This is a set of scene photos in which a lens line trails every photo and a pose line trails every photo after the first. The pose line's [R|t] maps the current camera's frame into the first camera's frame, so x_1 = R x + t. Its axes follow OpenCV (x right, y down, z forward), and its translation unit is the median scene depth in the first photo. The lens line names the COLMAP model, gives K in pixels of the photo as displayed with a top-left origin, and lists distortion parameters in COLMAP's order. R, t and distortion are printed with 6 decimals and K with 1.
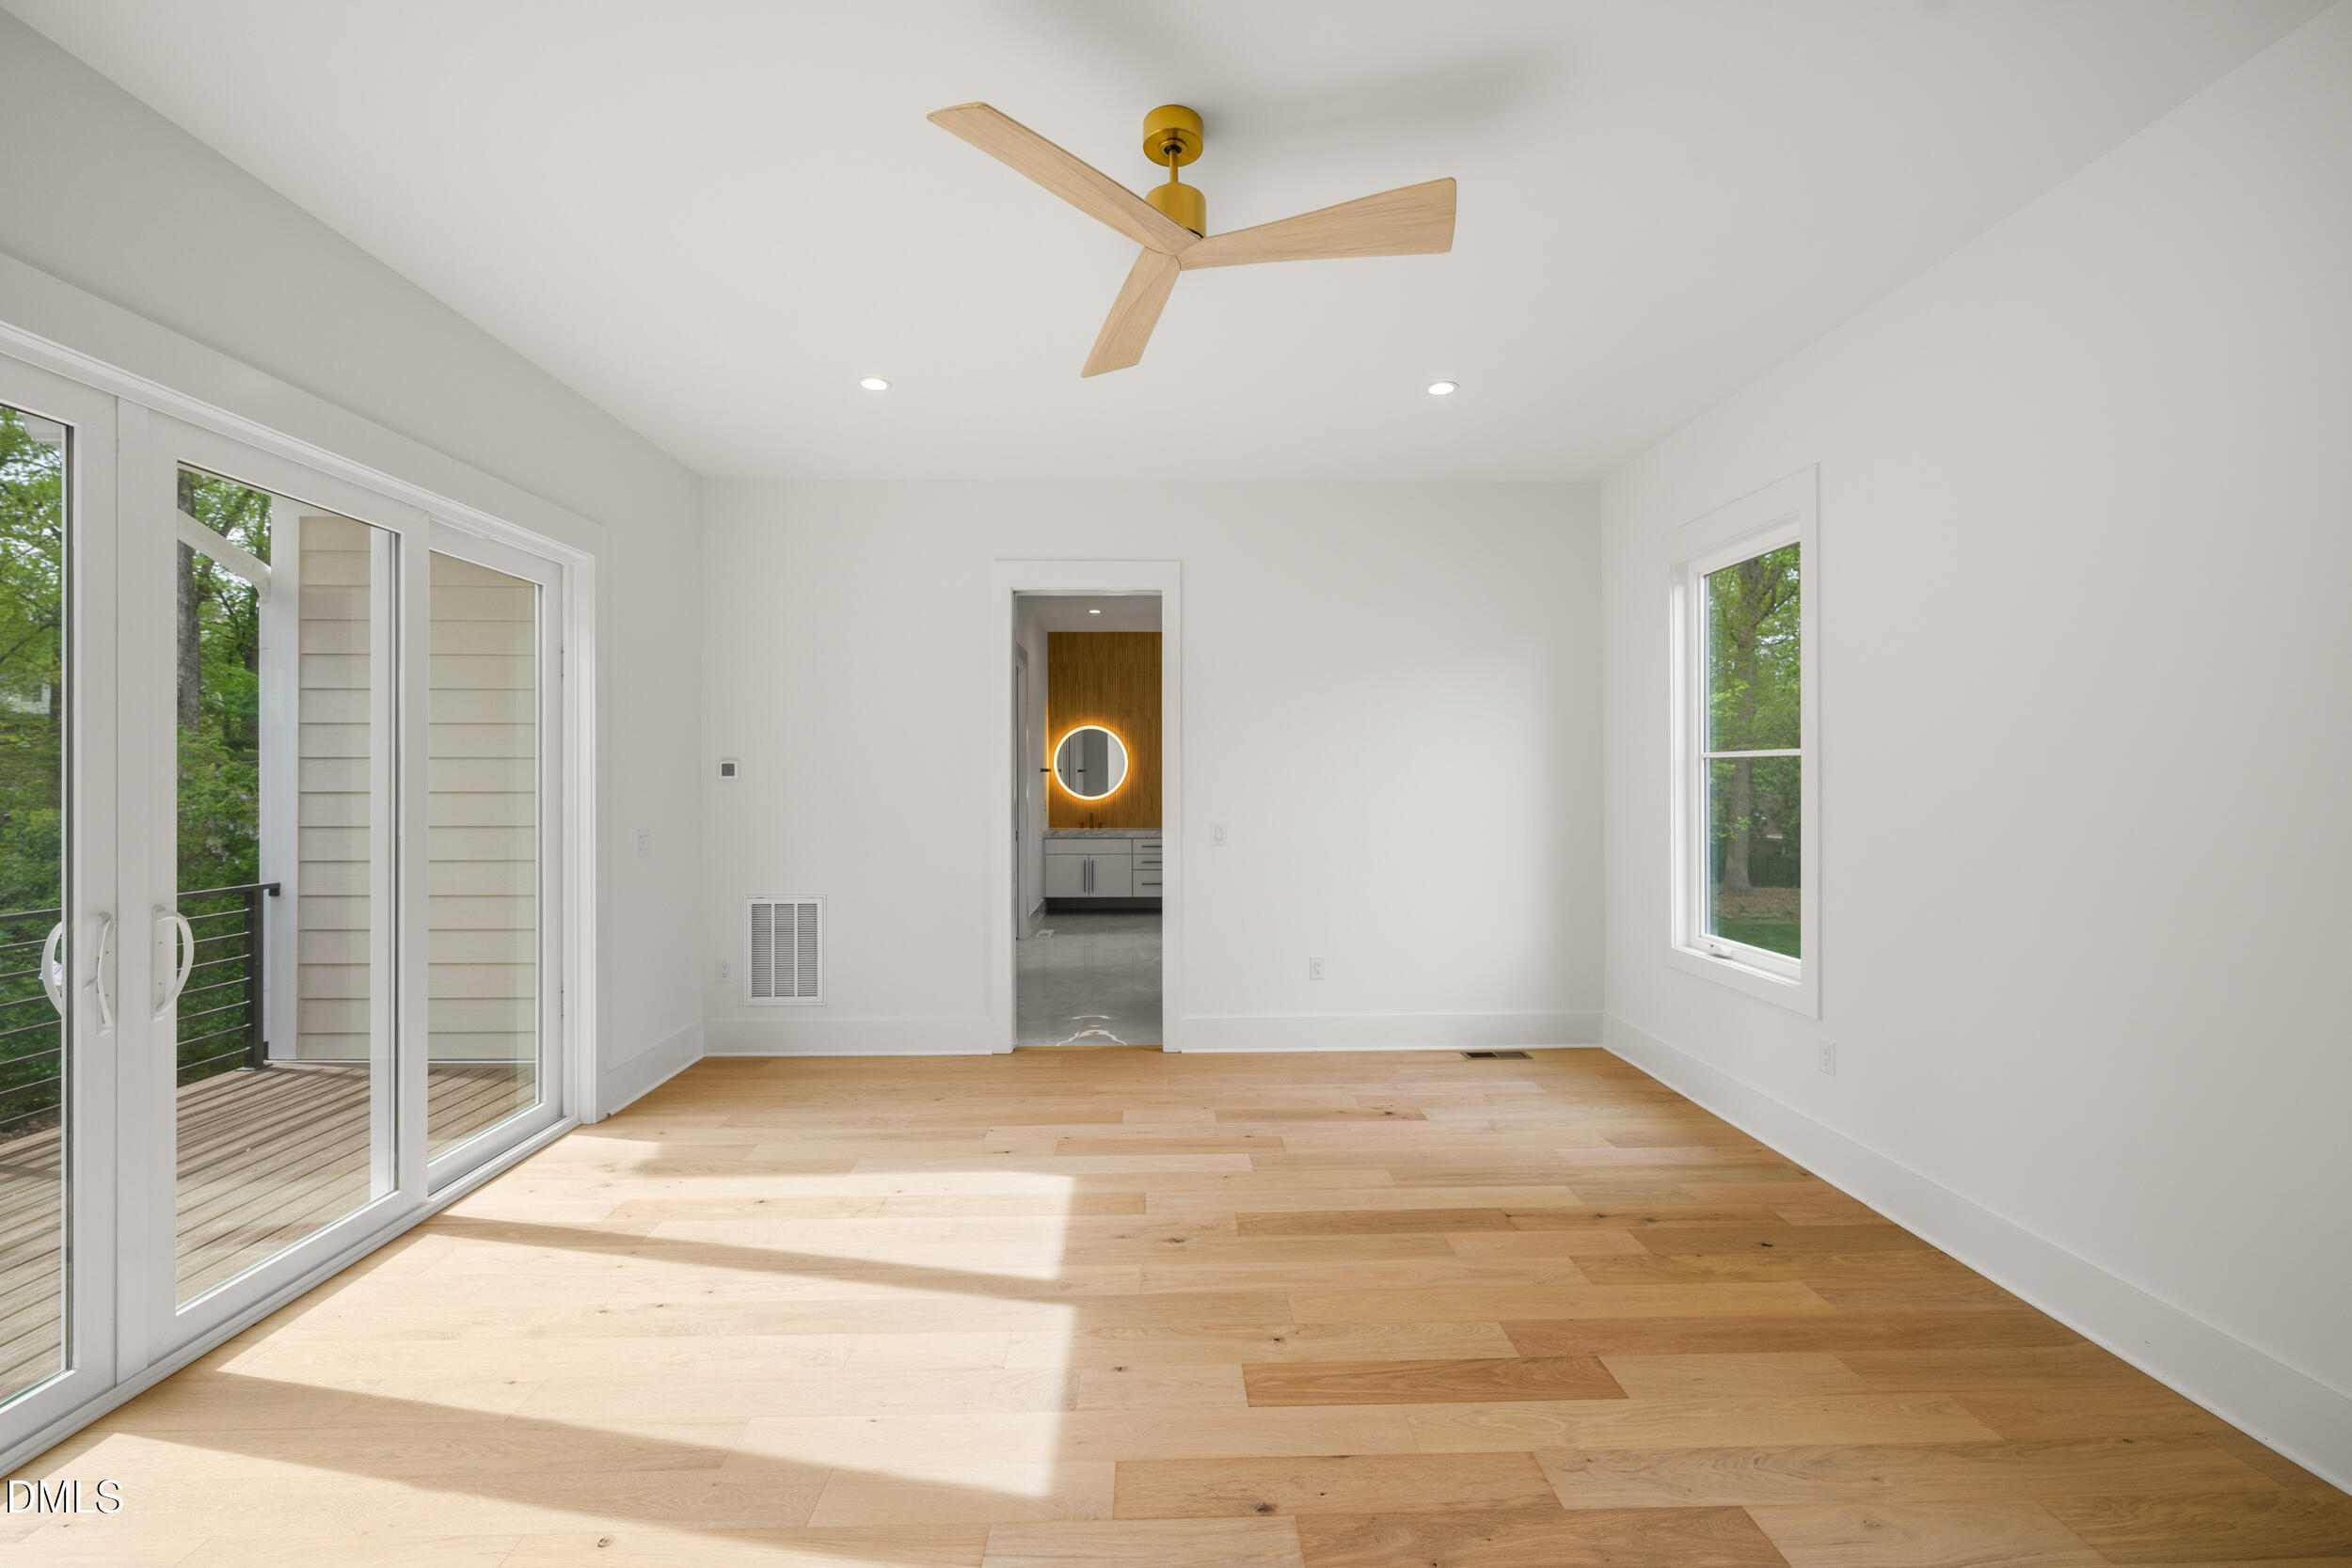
lens RADIAL K [[959.2, 0, 1175.0], [0, 959.2, 781.2], [0, 0, 1]] dist [-0.000706, -0.000321]
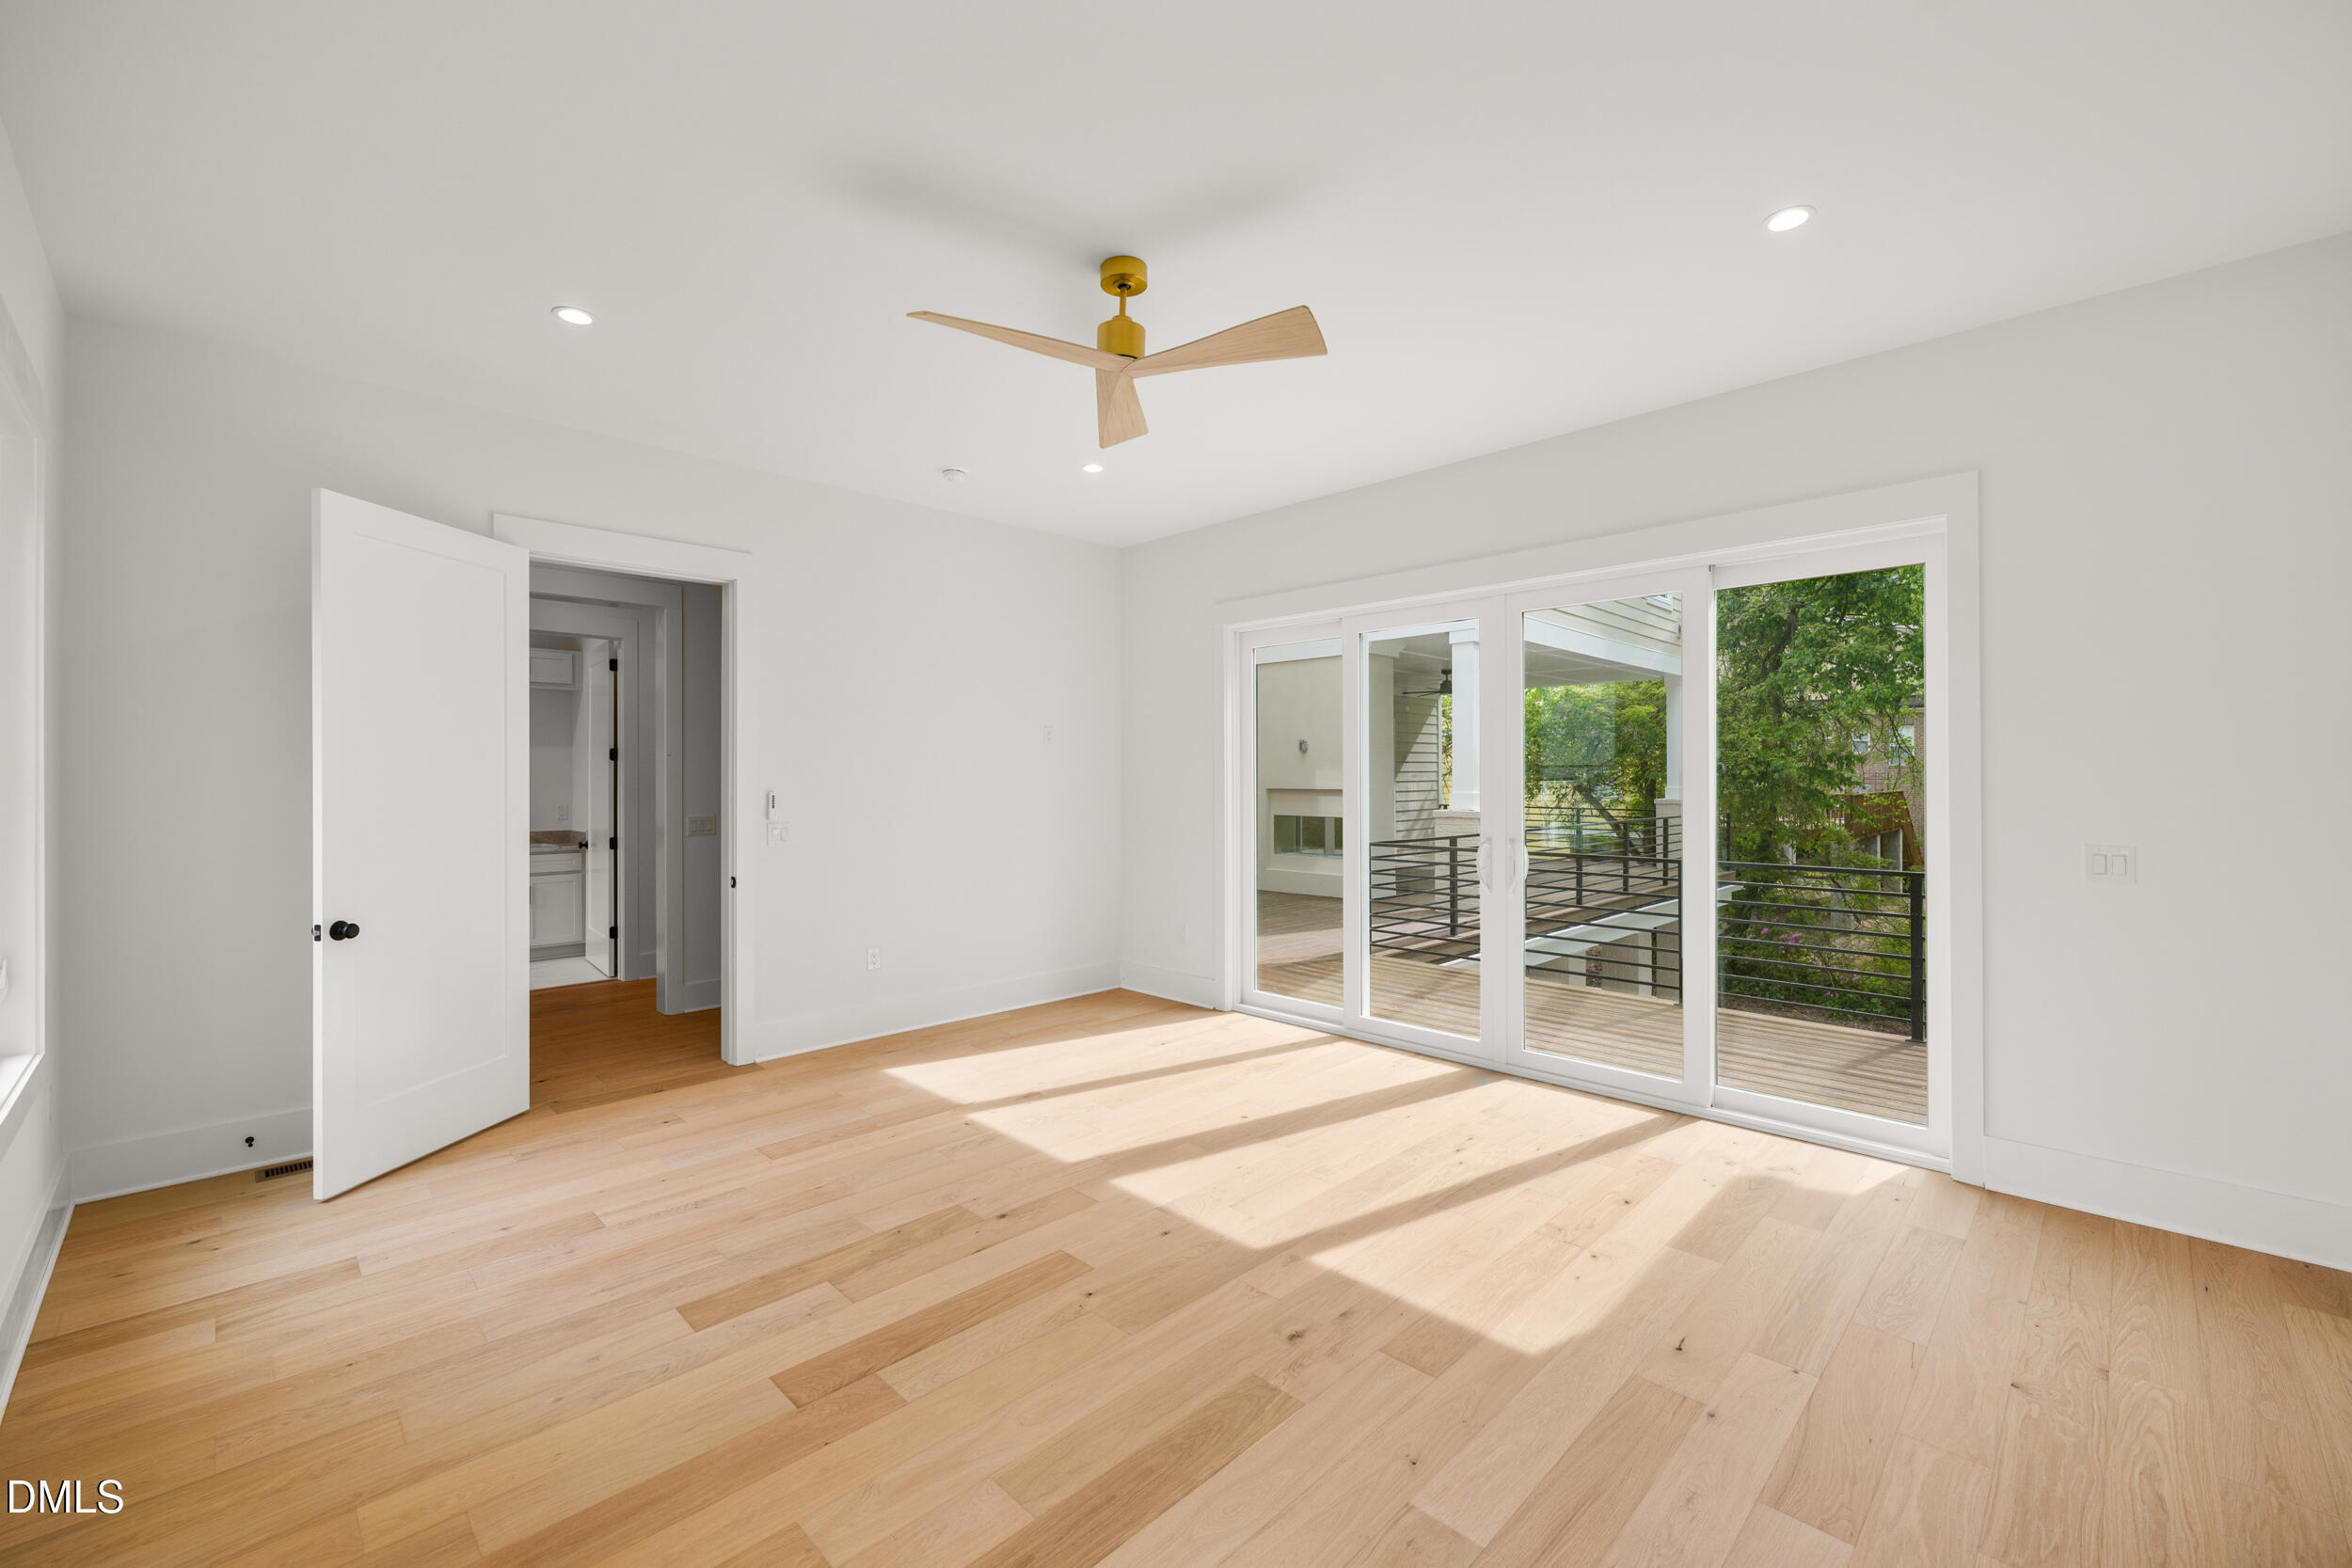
lens RADIAL K [[959.2, 0, 1177.1], [0, 959.2, 778.6], [0, 0, 1]] dist [-0.000706, -0.000321]
pose [[-0.727506, 0.005021, -0.686082, 0.747130], [0.004623, 0.999986, 0.002416, -0.006810], [0.686085, -0.001414, -0.727520, 1.785249]]
